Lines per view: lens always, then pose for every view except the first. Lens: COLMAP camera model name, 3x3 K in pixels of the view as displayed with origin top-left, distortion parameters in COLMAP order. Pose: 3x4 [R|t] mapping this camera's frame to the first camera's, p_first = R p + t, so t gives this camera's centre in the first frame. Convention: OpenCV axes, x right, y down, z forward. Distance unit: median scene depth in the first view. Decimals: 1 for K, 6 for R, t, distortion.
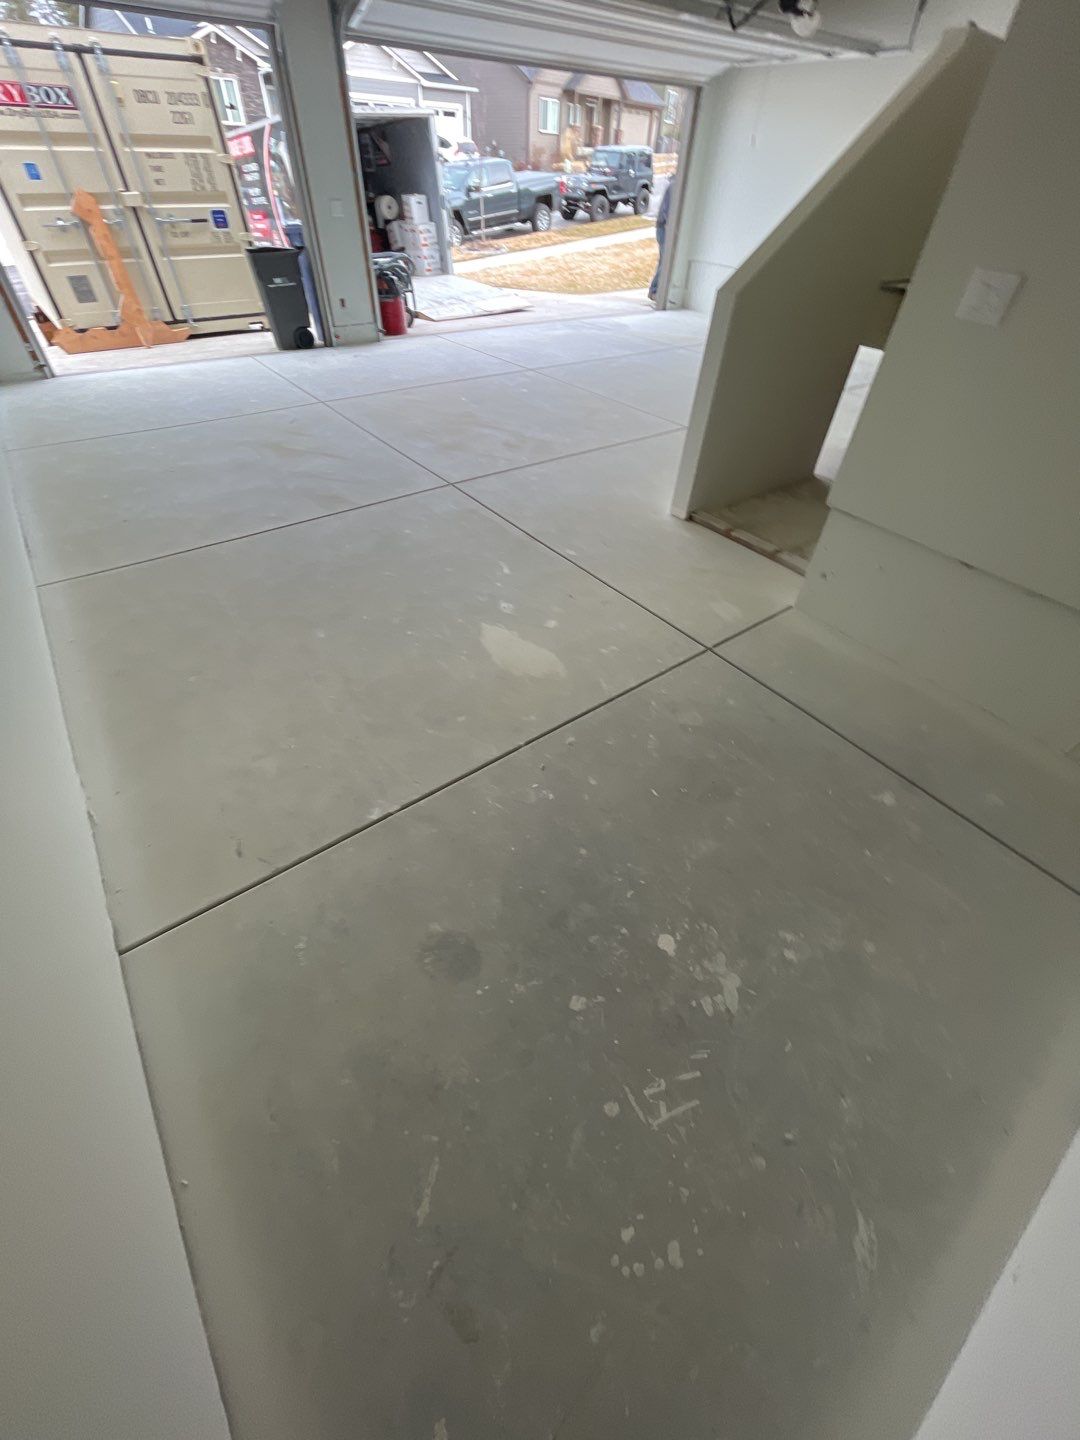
lens RADIAL K [[571.9, 0, 539.3], [0, 571.9, 719.8], [0, 0, 1]] dist [-0.000487, -0.001616]
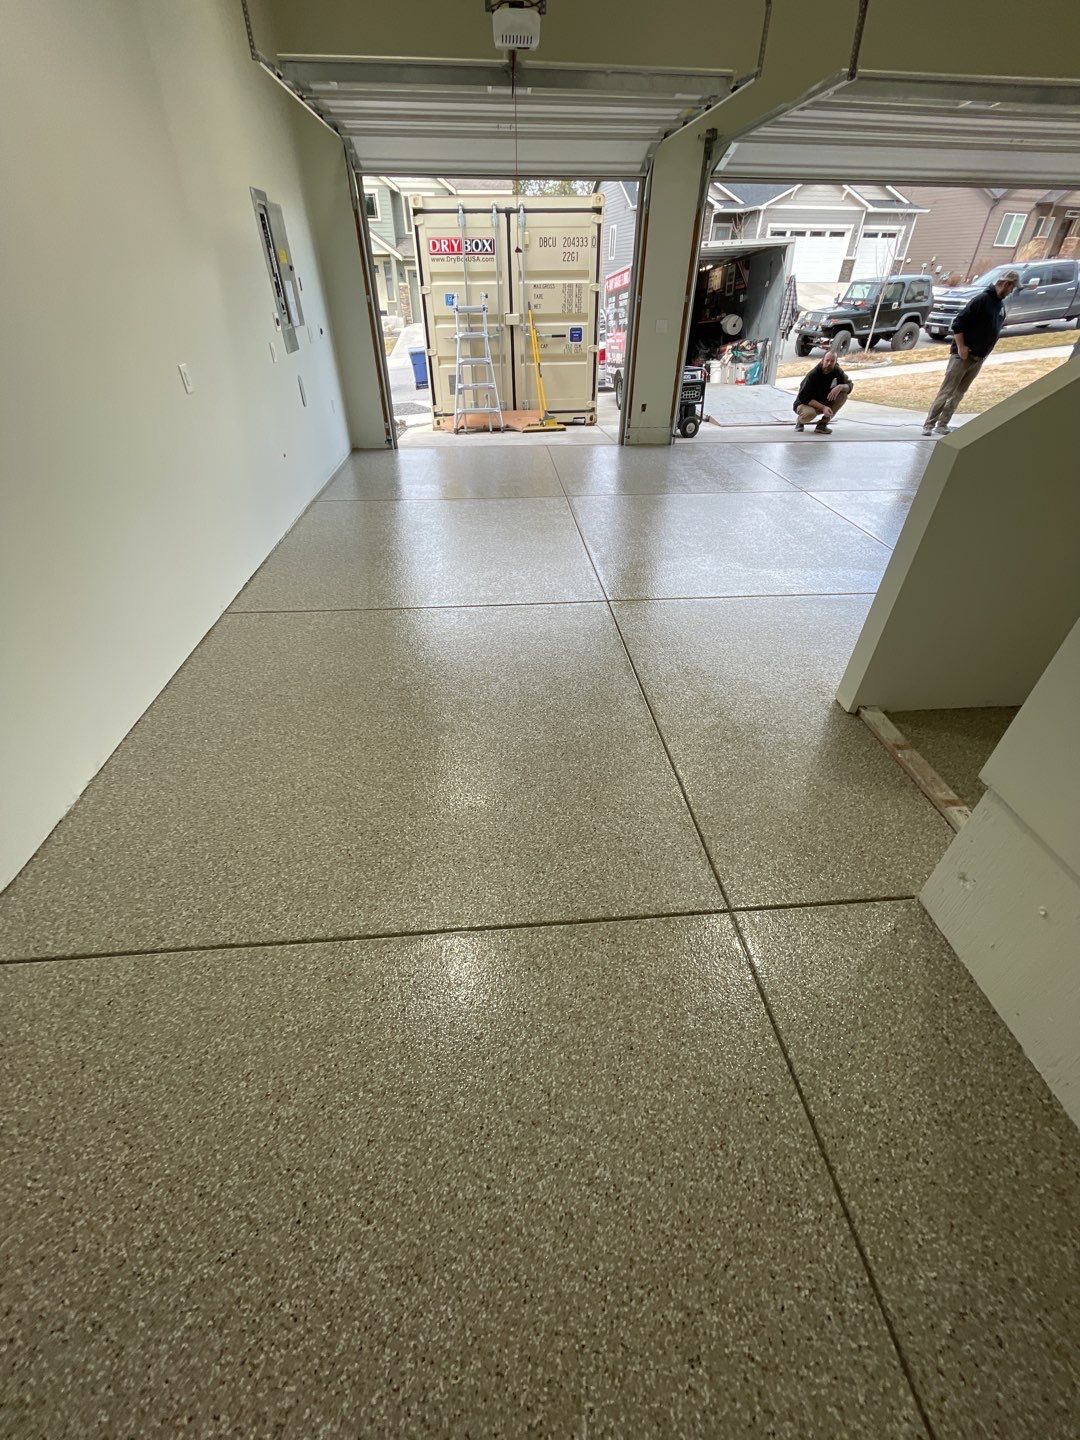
lens RADIAL K [[571.9, 0, 539.3], [0, 571.9, 718.2], [0, 0, 1]] dist [-0.000487, -0.001616]
pose [[0.843453, 0.303960, -0.442940, 0.137163], [-0.355553, 0.933957, -0.036137, -0.095492], [0.402703, 0.187968, 0.895823, 0.091175]]
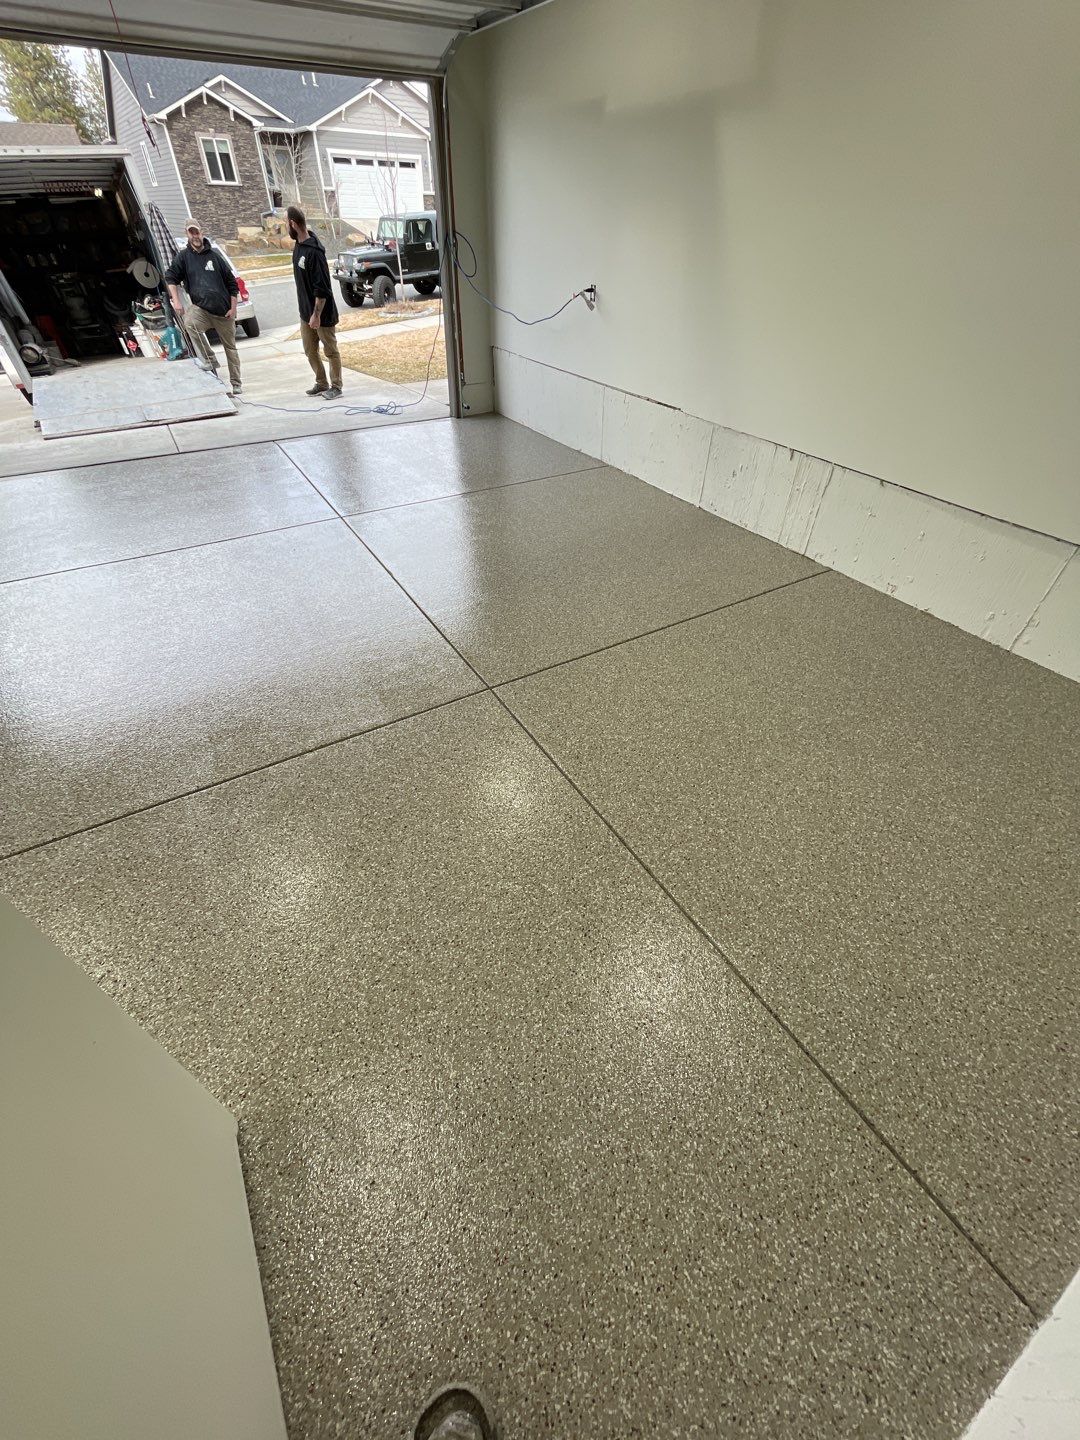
lens RADIAL K [[571.9, 0, 535.9], [0, 571.9, 719.2], [0, 0, 1]] dist [-0.000487, -0.001616]
pose [[0.994337, 0.058337, -0.088829, 0.585542], [-0.062867, 0.996815, -0.049073, -0.510197], [0.085683, 0.054379, 0.994837, 0.547094]]
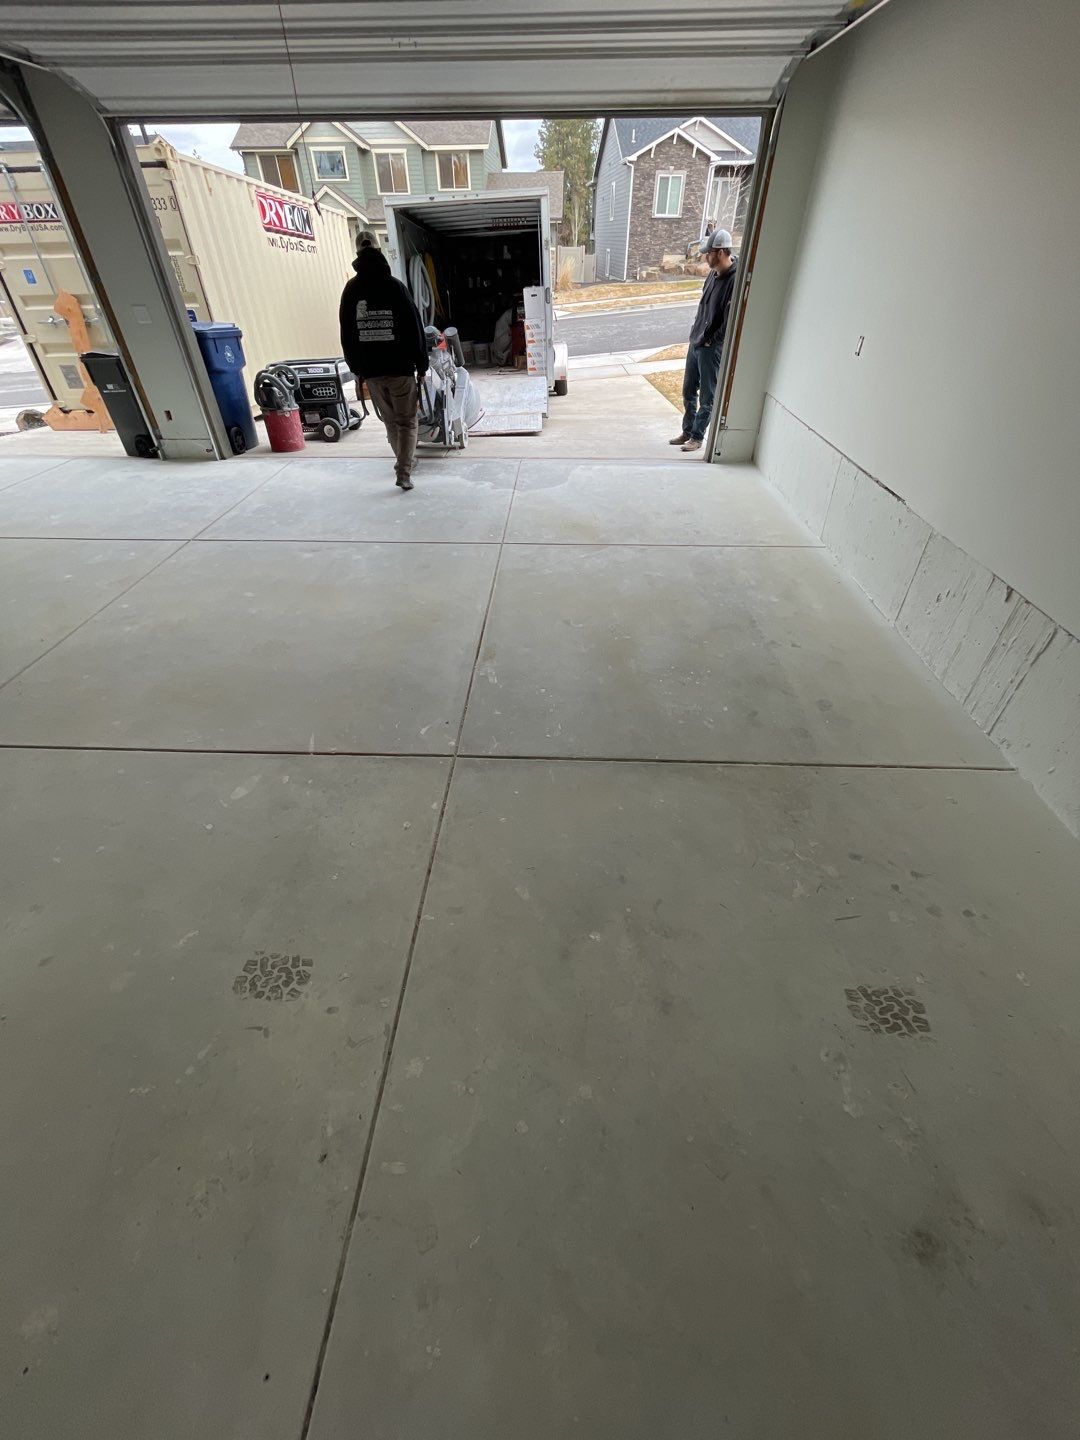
lens RADIAL K [[571.9, 0, 538.4], [0, 571.9, 720.8], [0, 0, 1]] dist [-0.000487, -0.001616]
pose [[0.778881, 0.376942, -0.501258, 0.717612], [-0.415391, 0.908849, 0.037991, -0.595584], [0.469888, 0.178627, 0.864464, 0.621853]]
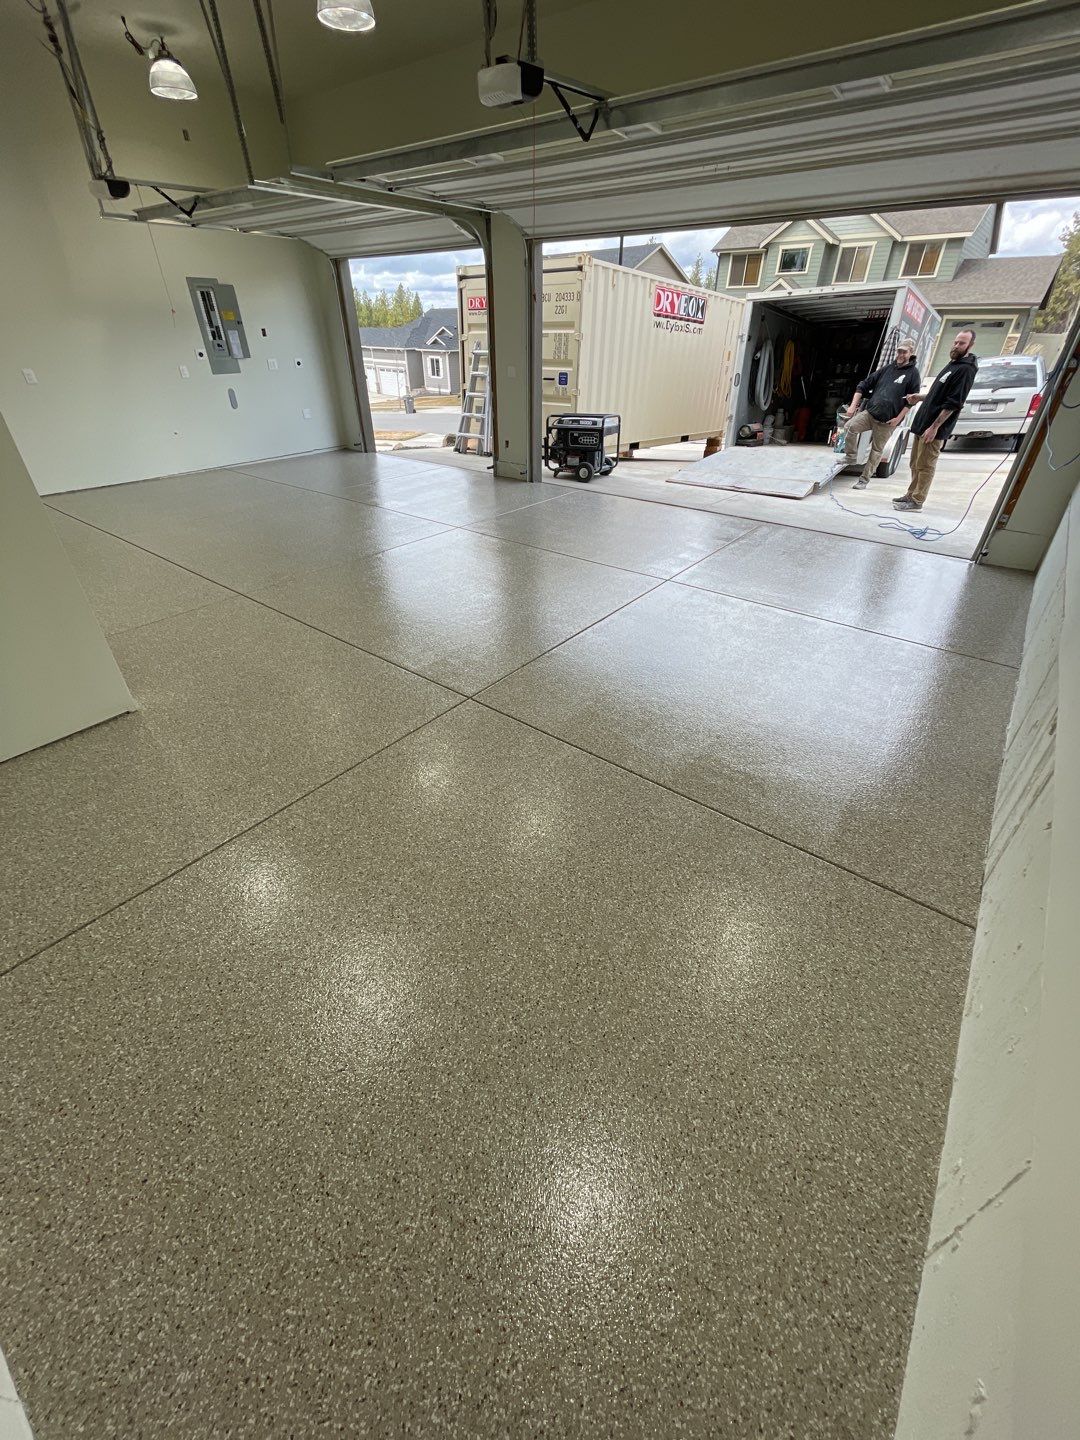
lens RADIAL K [[571.9, 0, 530.1], [0, 571.9, 715.9], [0, 0, 1]] dist [-0.000487, -0.001616]
pose [[0.254160, 0.518787, -0.816249, 0.905977], [-0.667890, 0.704558, 0.239835, -0.676177], [0.699518, 0.484208, 0.525564, 0.720874]]
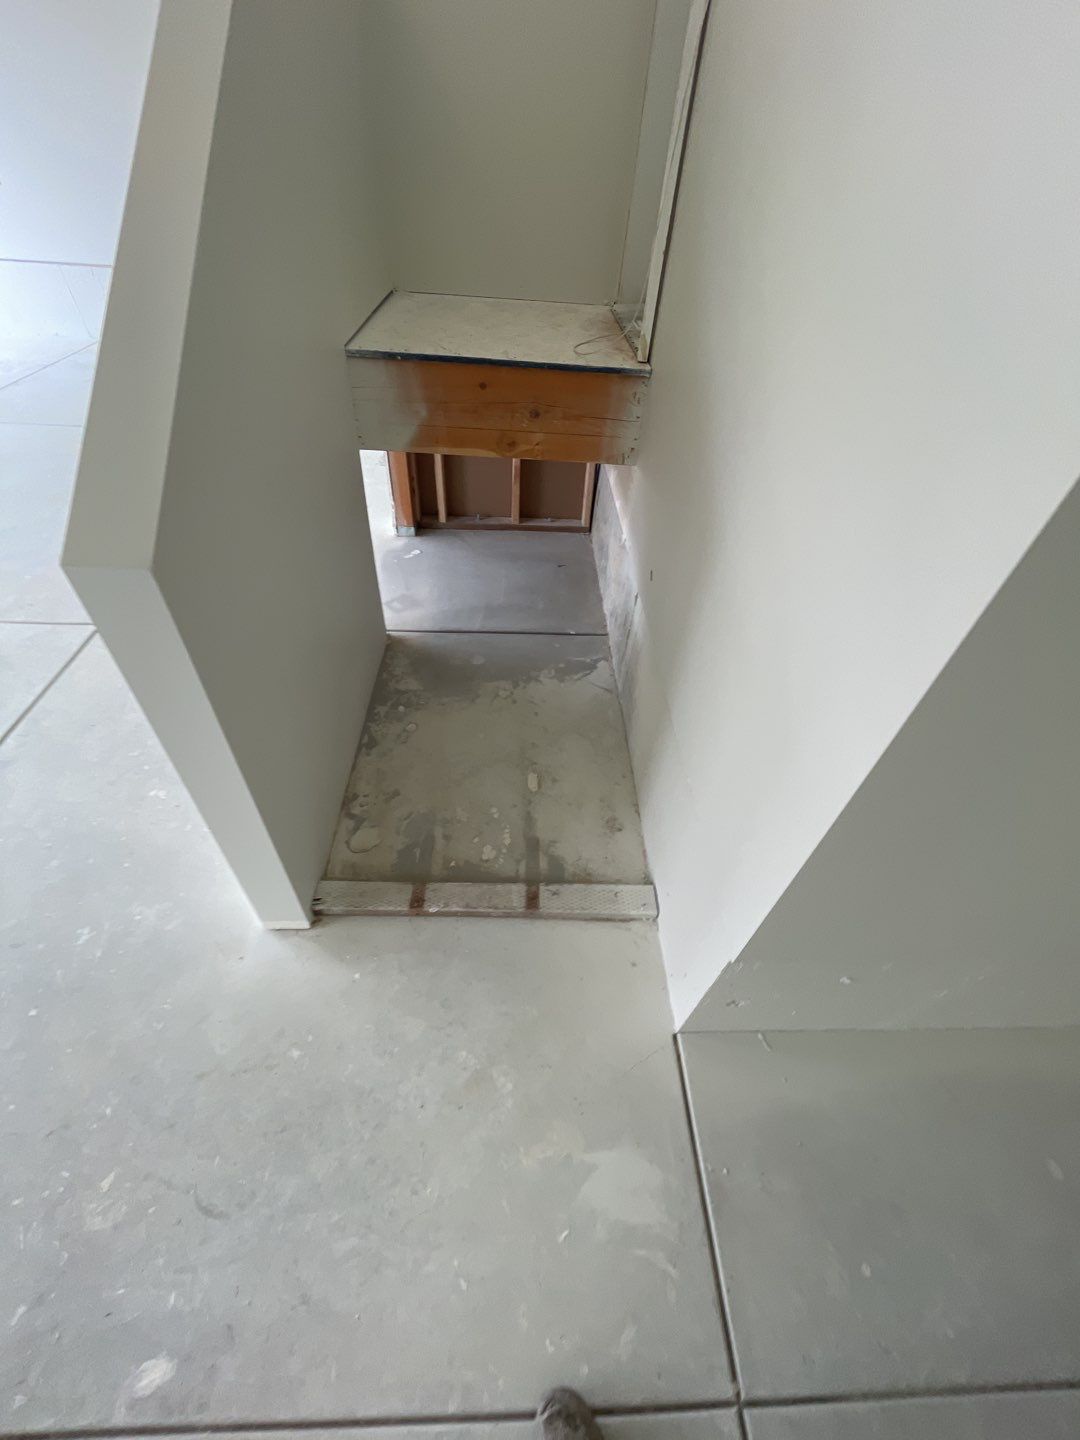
lens RADIAL K [[571.9, 0, 533.7], [0, 571.9, 715.1], [0, 0, 1]] dist [-0.000487, -0.001616]
pose [[0.578896, -0.580408, 0.572718, 0.107297], [0.541649, 0.798740, 0.261974, -0.281851], [-0.609505, 0.158557, 0.776765, 0.282427]]
